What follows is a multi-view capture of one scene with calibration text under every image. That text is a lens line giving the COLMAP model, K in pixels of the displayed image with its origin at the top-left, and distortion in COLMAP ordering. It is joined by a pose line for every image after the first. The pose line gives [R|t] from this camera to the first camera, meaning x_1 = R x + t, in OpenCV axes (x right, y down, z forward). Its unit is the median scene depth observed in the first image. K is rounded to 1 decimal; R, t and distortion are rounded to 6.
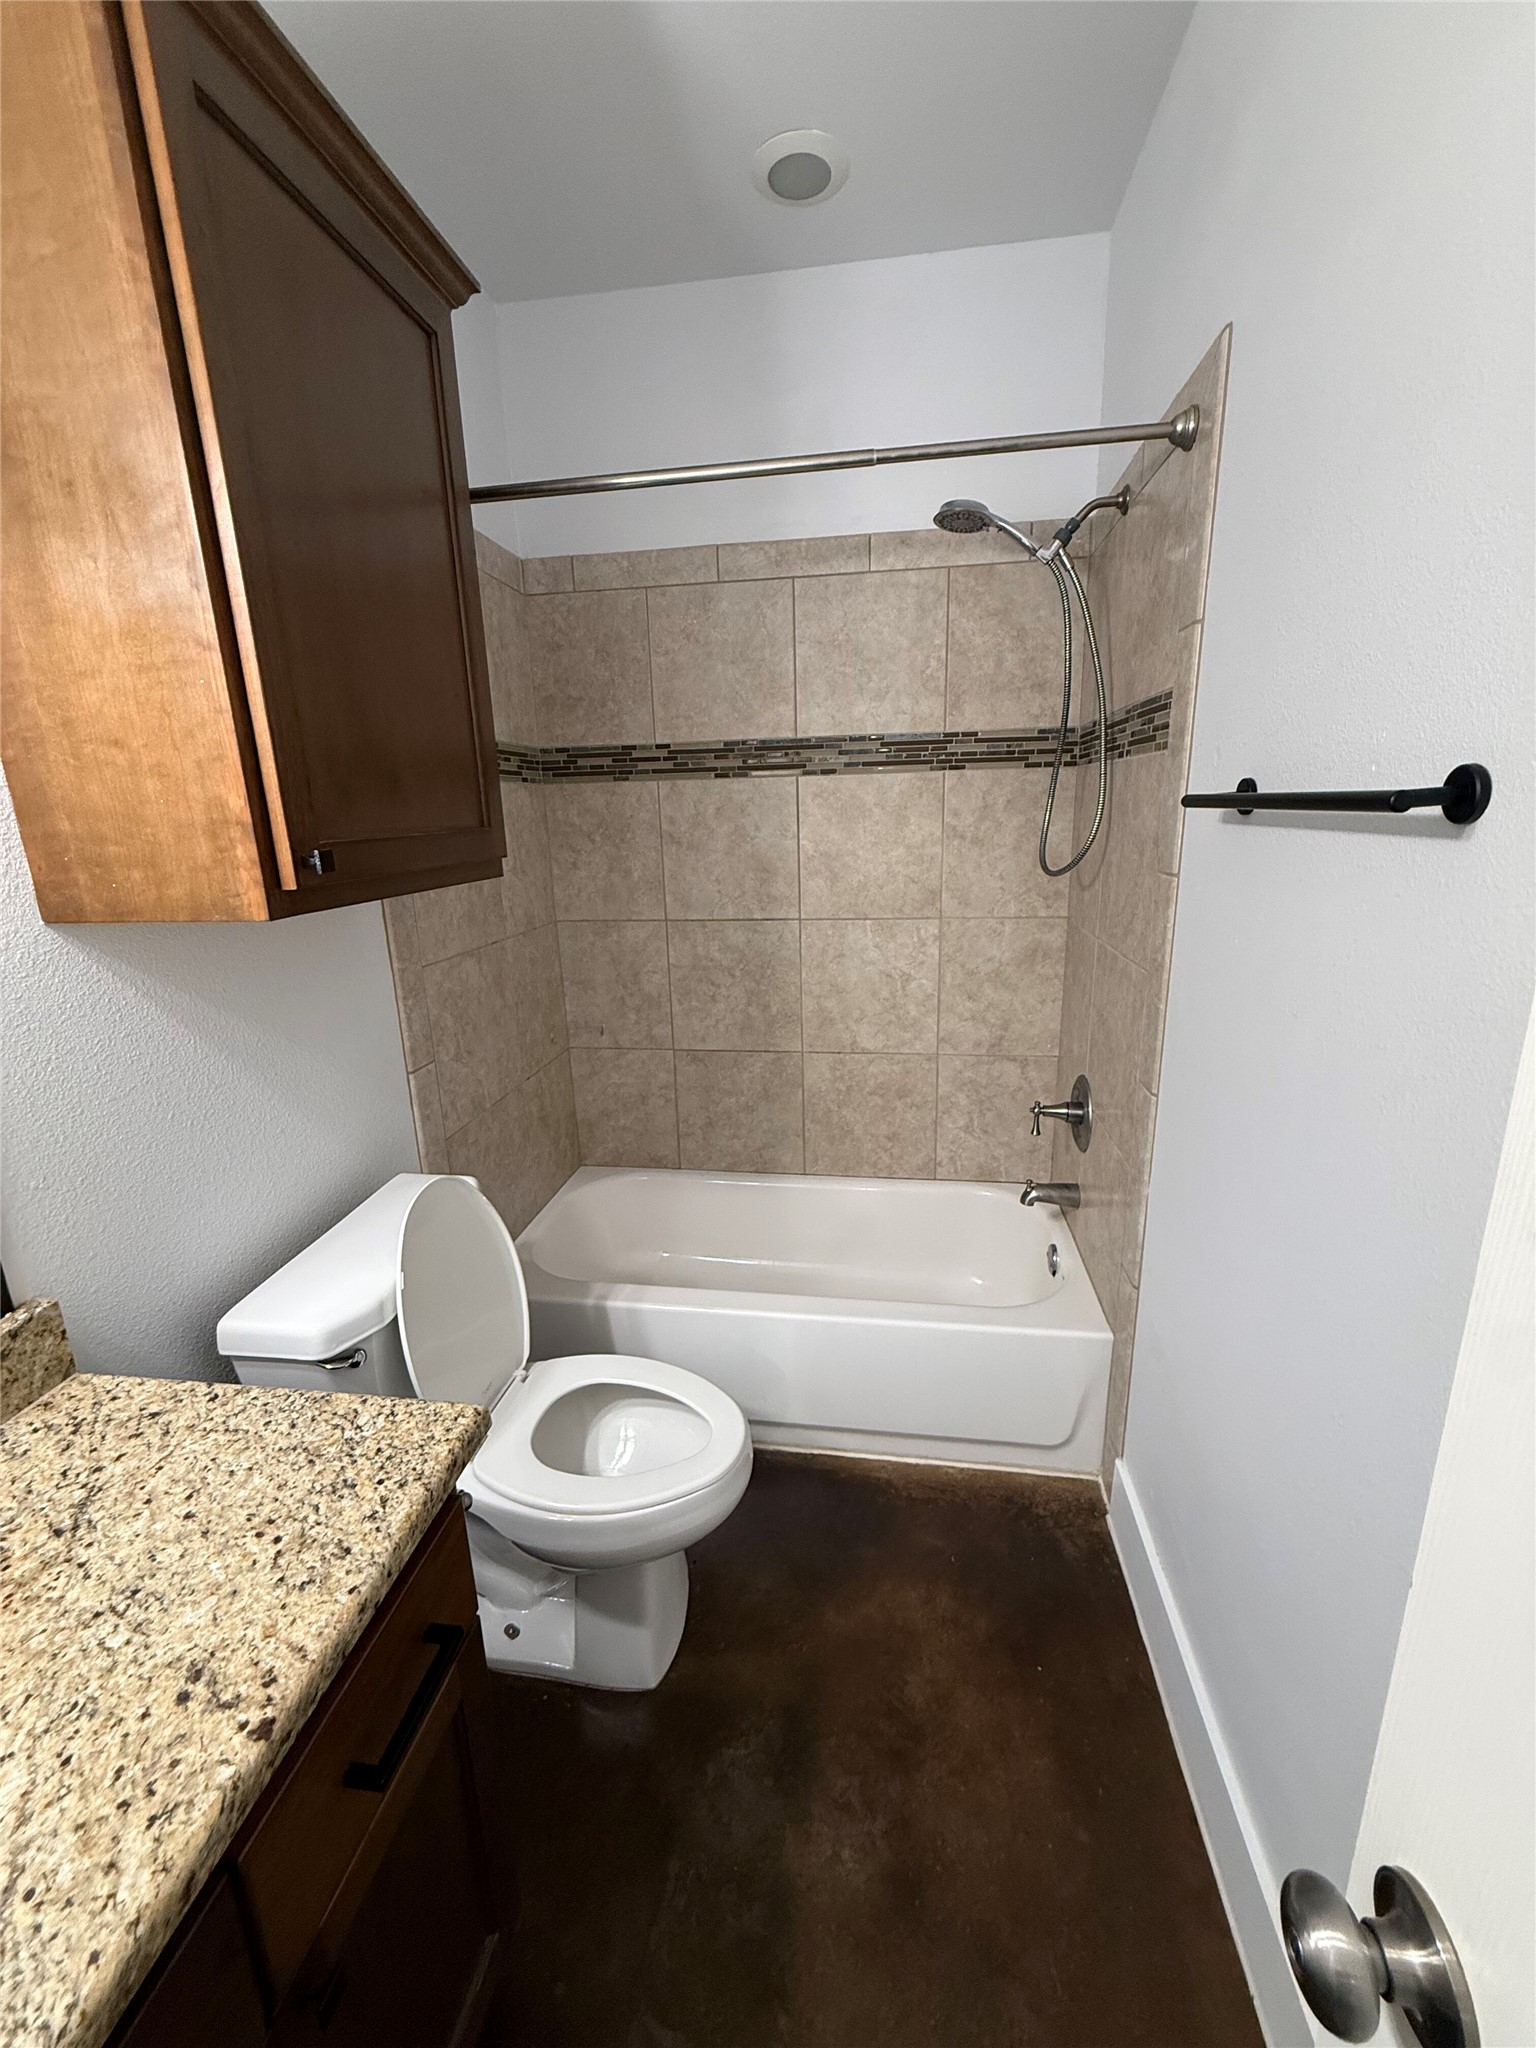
lens RADIAL K [[819.4, 0, 770.5], [0, 819.4, 1015.0], [0, 0, 1]] dist [0.000163, 0.000599]
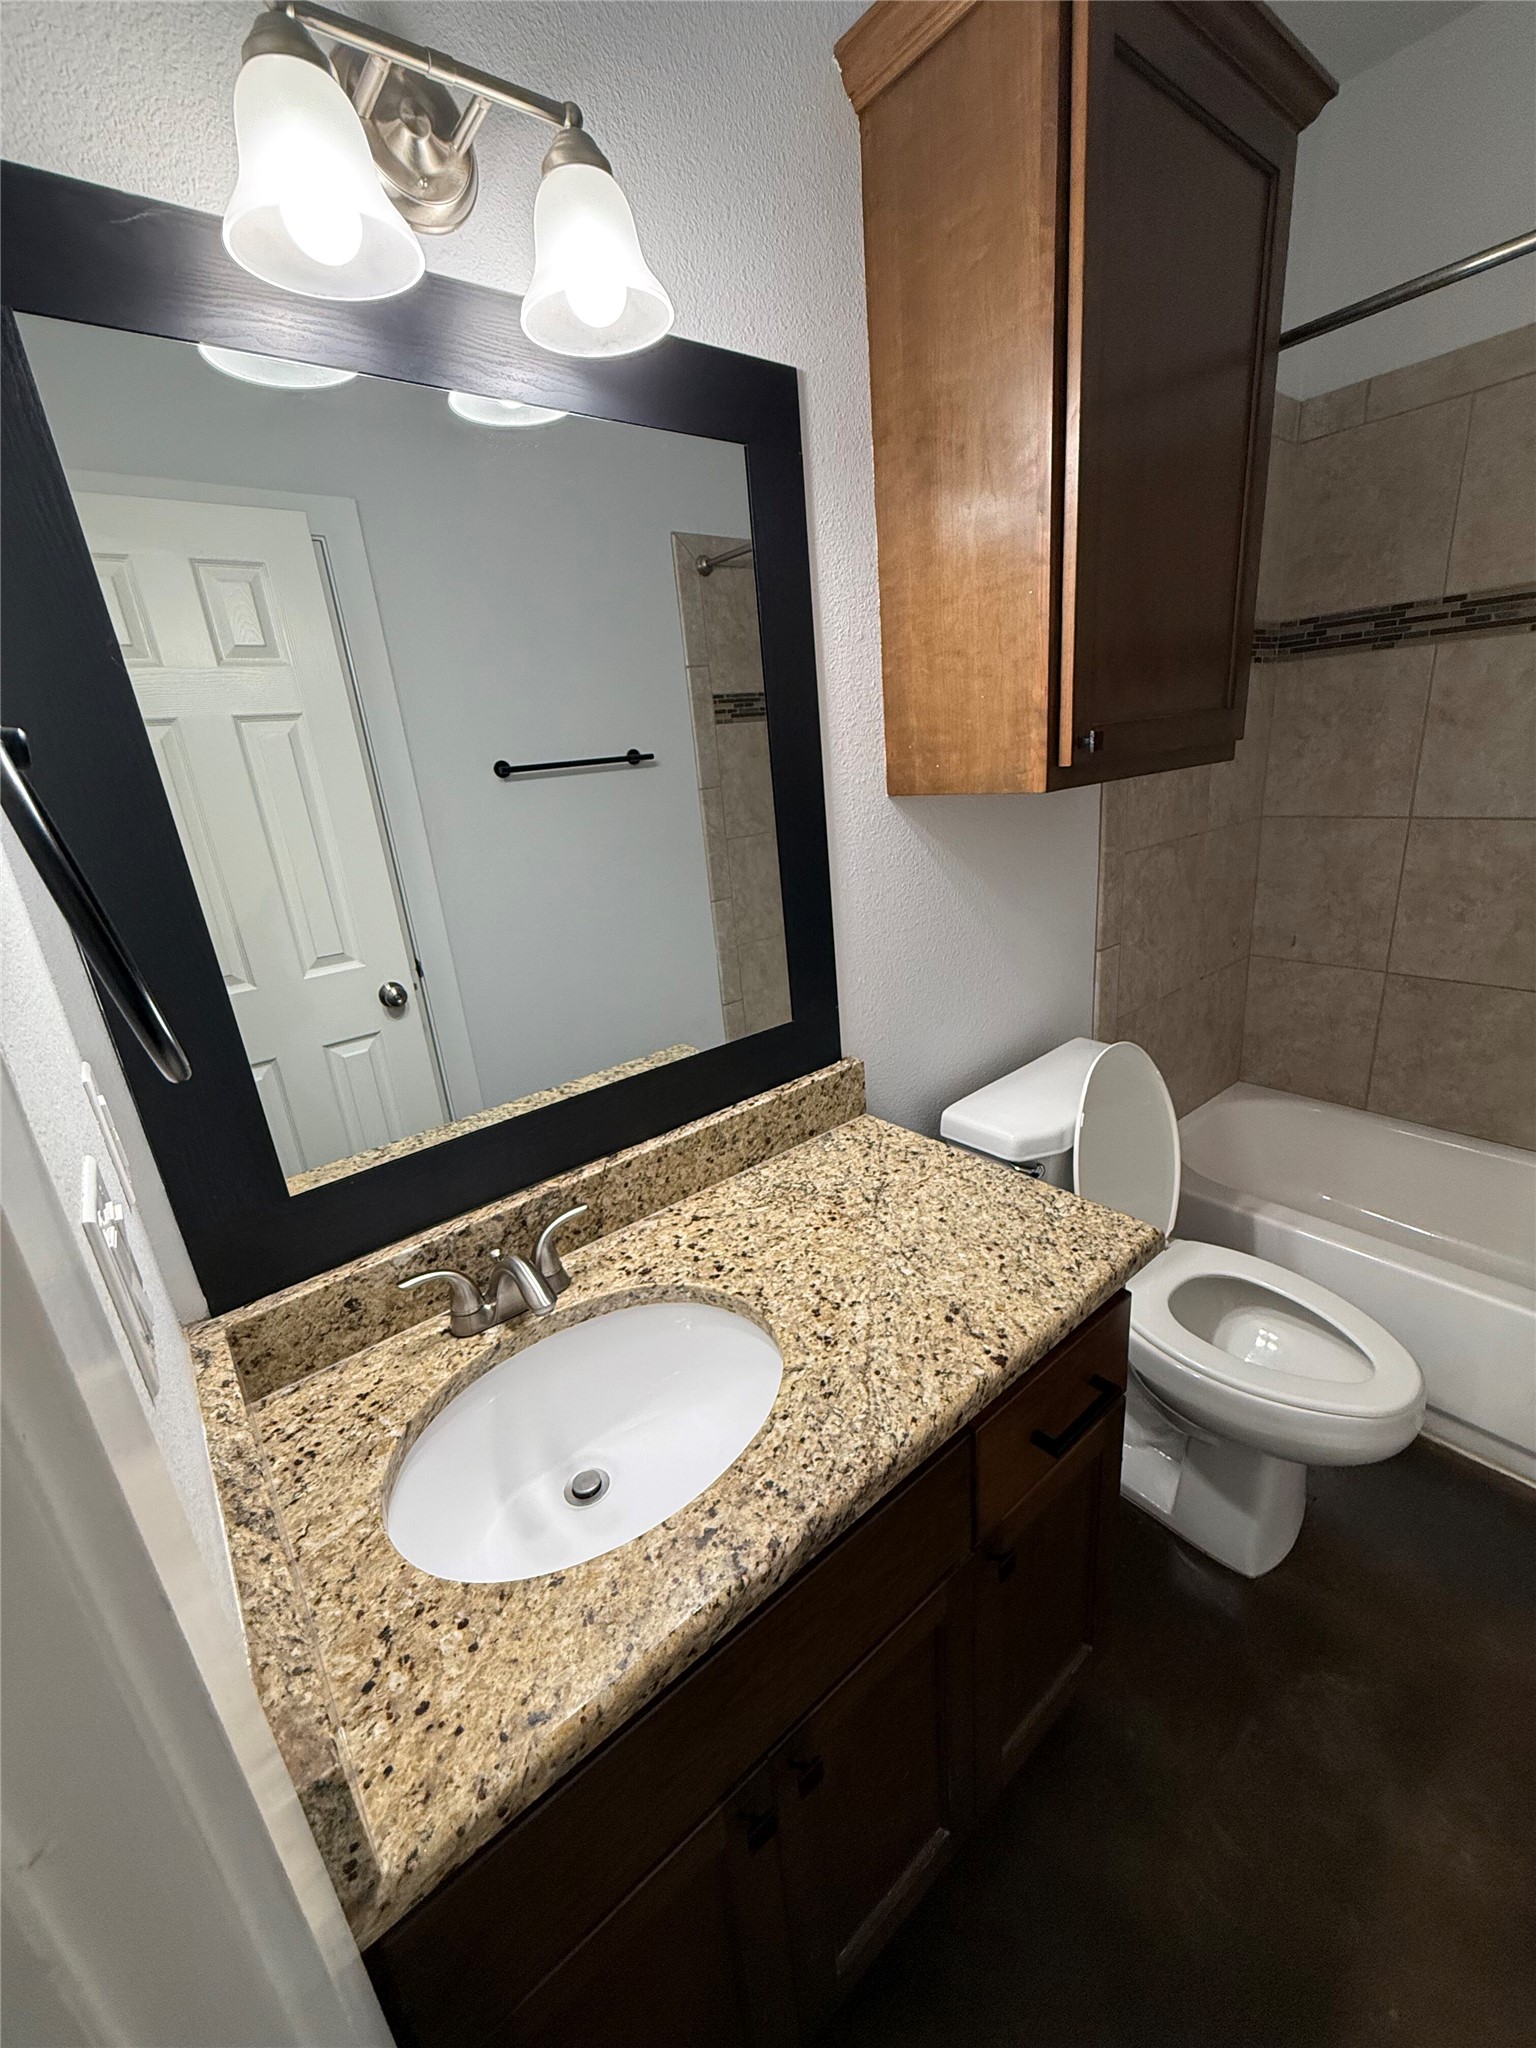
lens RADIAL K [[819.4, 0, 770.5], [0, 819.4, 1015.0], [0, 0, 1]] dist [0.000163, 0.000599]
pose [[0.732486, 0.177464, -0.657245, -0.052530], [-0.104521, 0.983296, 0.149014, 0.071501], [0.672711, -0.040455, 0.738799, -0.188830]]
